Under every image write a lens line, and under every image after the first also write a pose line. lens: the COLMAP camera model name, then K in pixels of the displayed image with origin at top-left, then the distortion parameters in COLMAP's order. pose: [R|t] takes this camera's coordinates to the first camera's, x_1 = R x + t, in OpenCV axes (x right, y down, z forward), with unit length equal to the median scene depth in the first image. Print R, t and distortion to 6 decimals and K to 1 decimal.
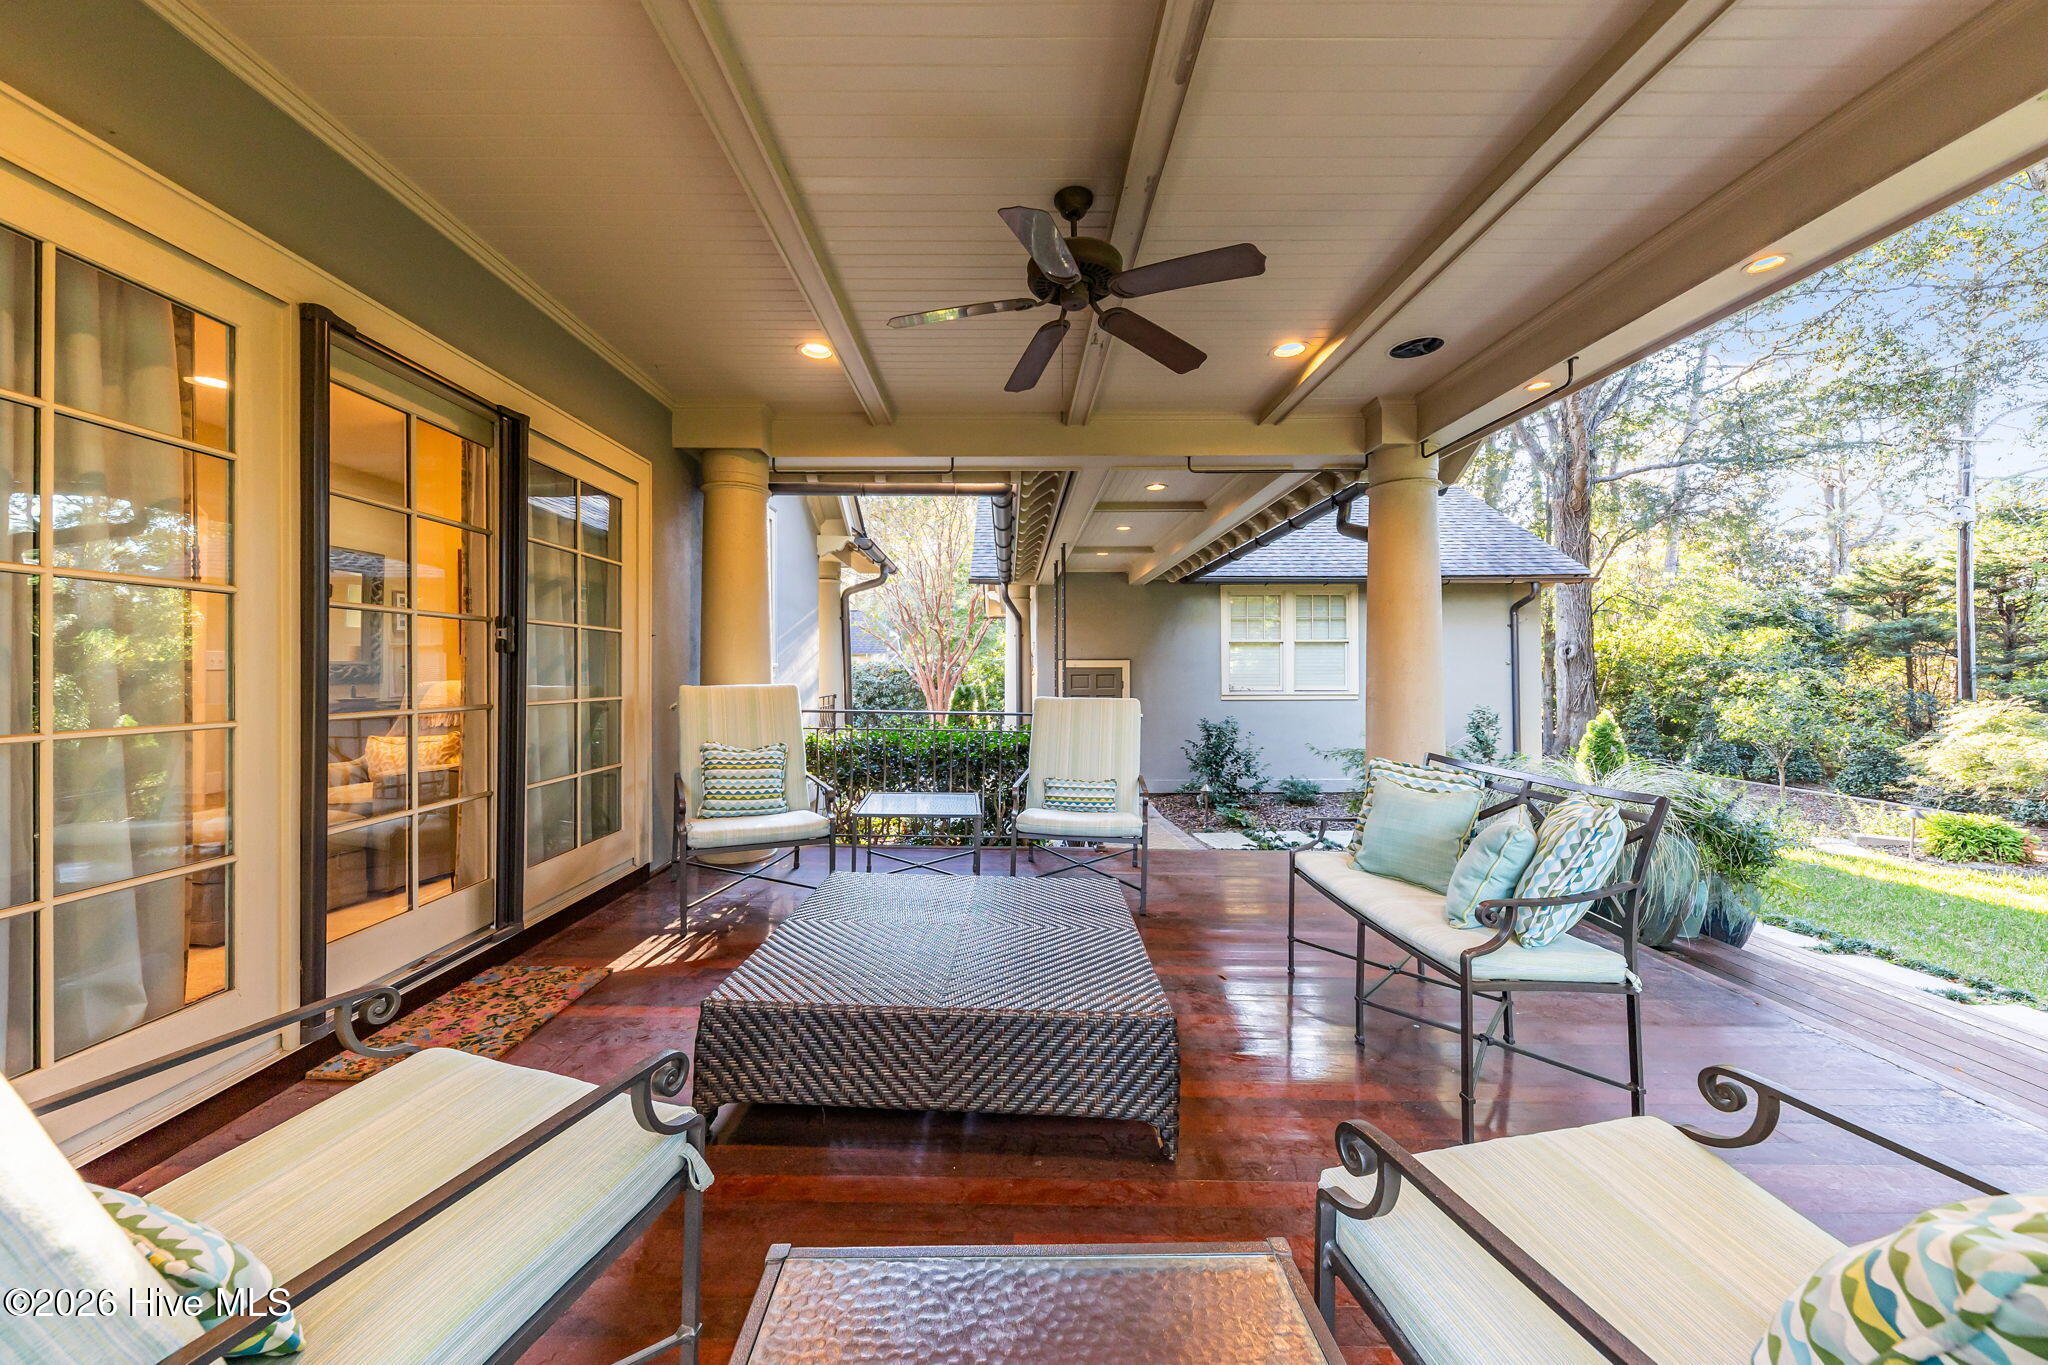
lens RADIAL K [[801.1, 0, 1010.6], [0, 801.1, 684.1], [0, 0, 1]] dist [0.011246, -0.006829]
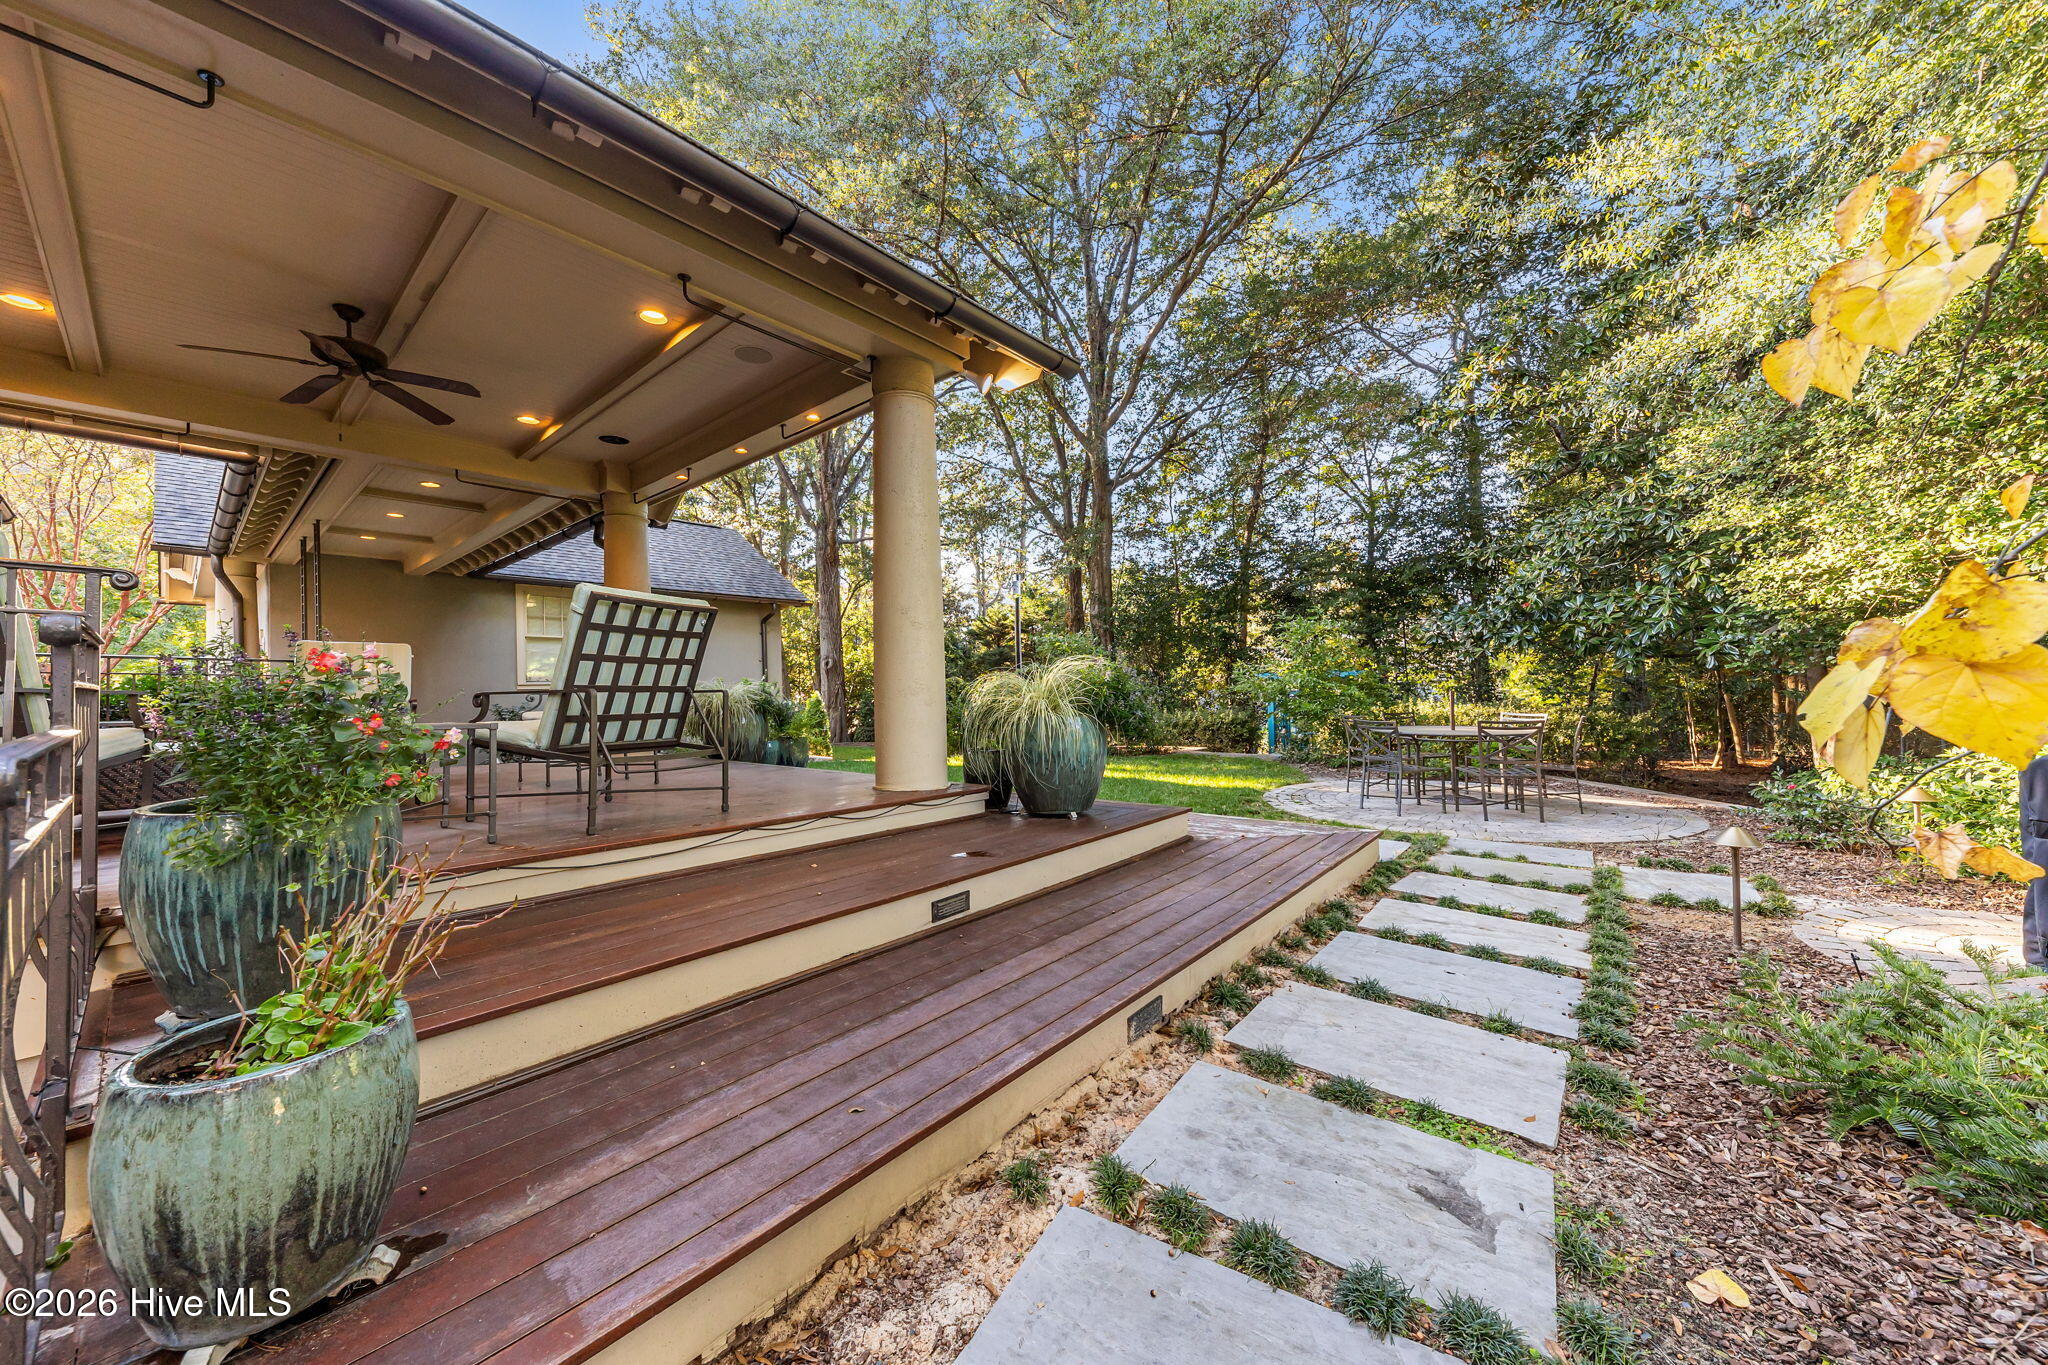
lens RADIAL K [[748.9, 0, 1060.2], [0, 748.9, 687.0], [0, 0, 1]] dist [0.000721, -0.004684]
pose [[0.650426, 0.002398, 0.759566, -0.026130], [0.014329, 0.999778, -0.015427, 0.043066], [-0.759435, 0.020918, 0.650247, -0.216679]]
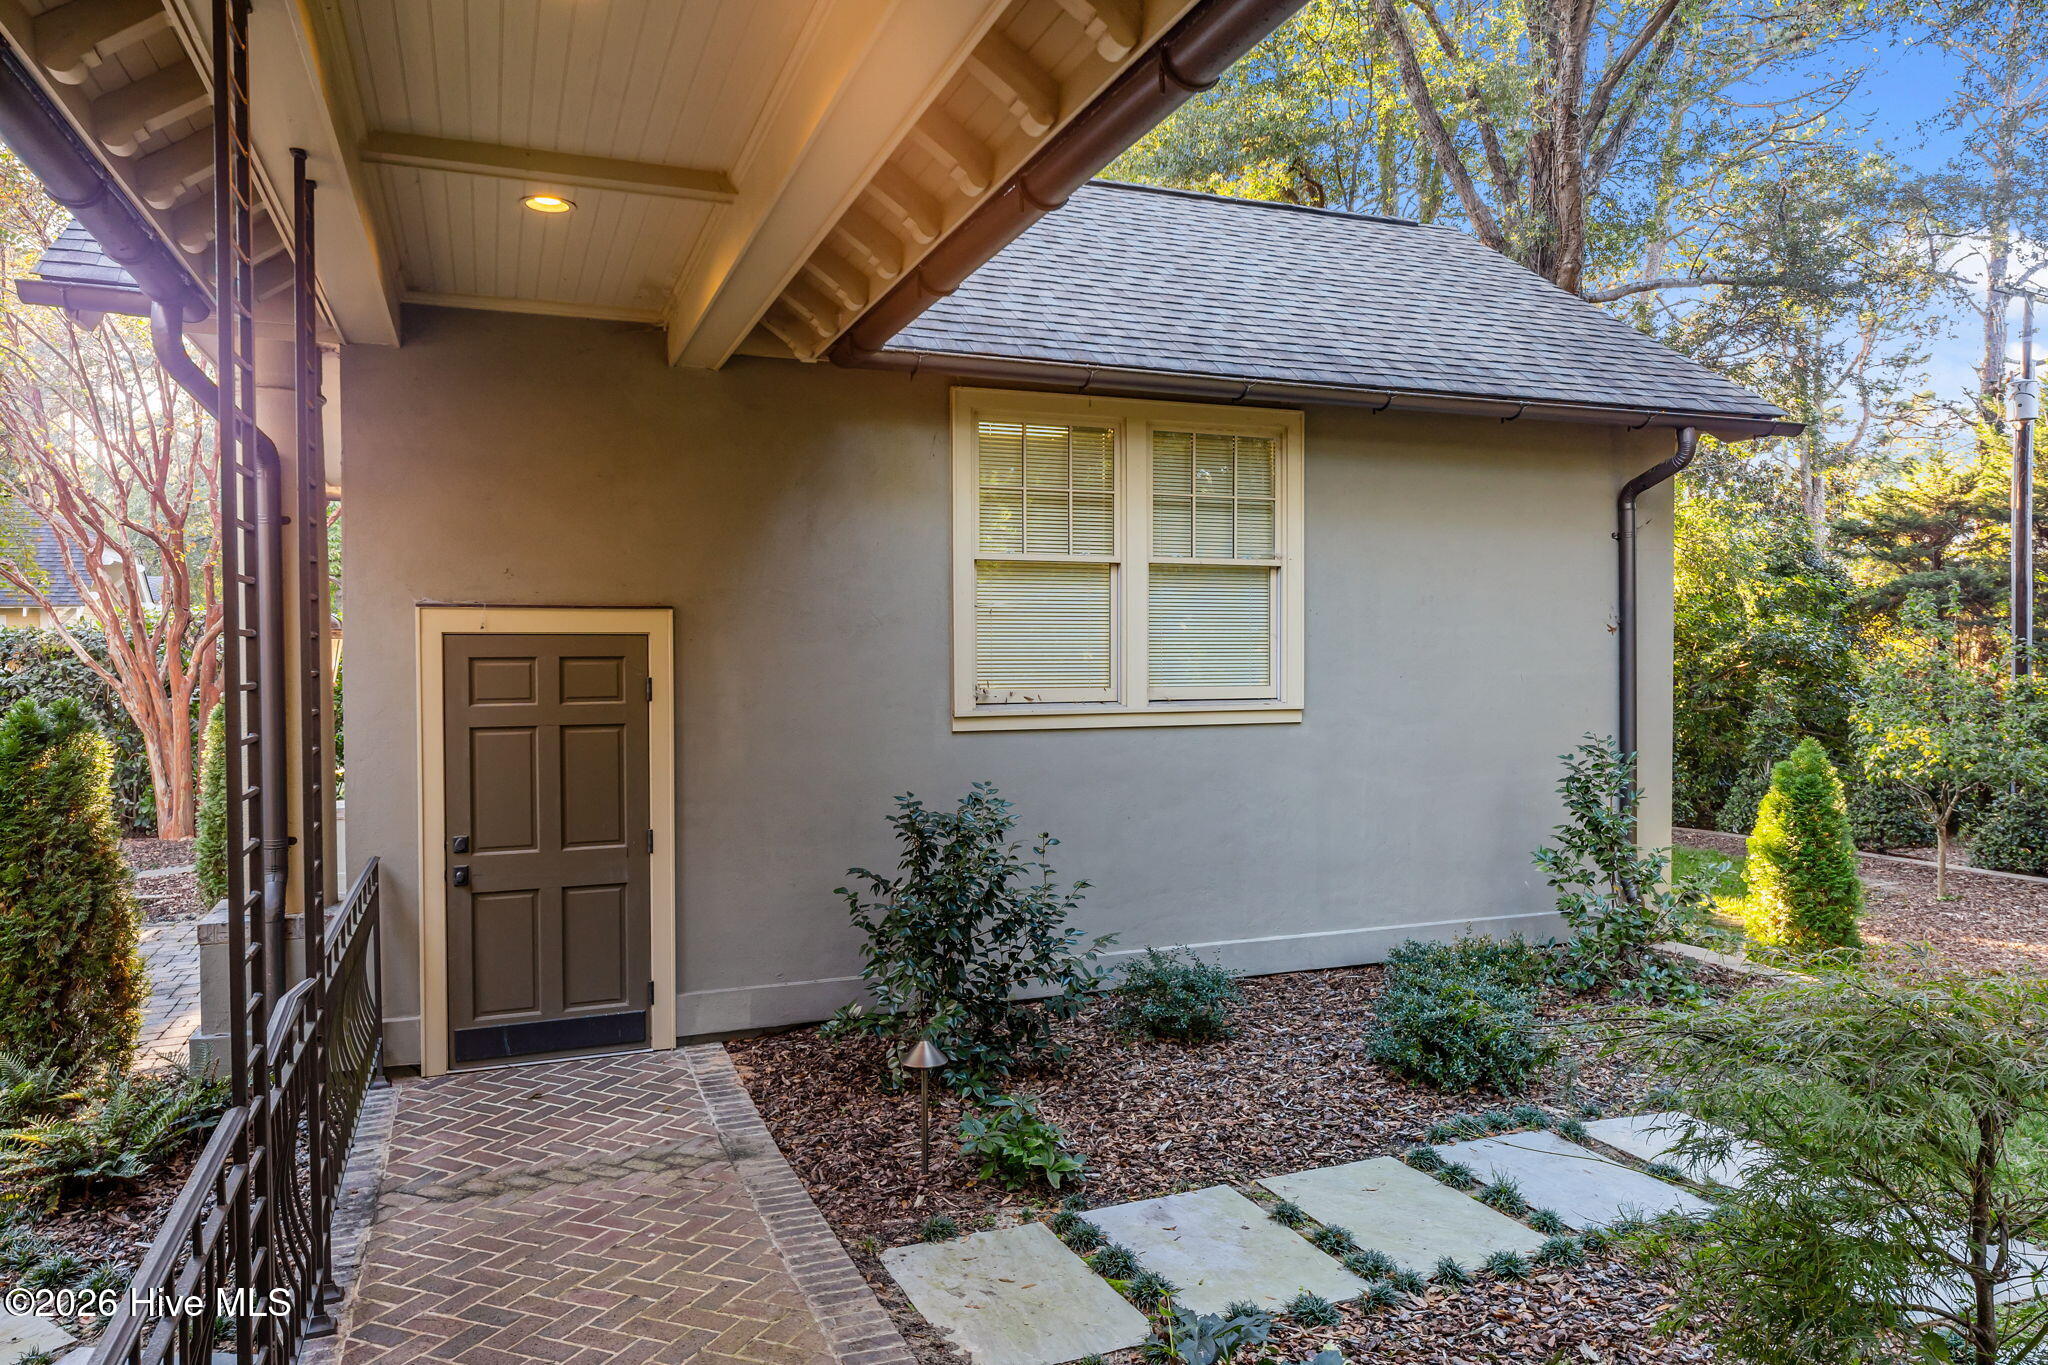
lens RADIAL K [[1236.1, 0, 1024.0], [0, 1236.1, 682.5], [0, 0, 1]] dist [0.001192, 0.000025]
pose [[0.933088, -0.007943, 0.359562, 0.111764], [0.003685, 0.999915, 0.012526, -0.007828], [-0.359631, -0.010363, 0.933037, 0.541599]]
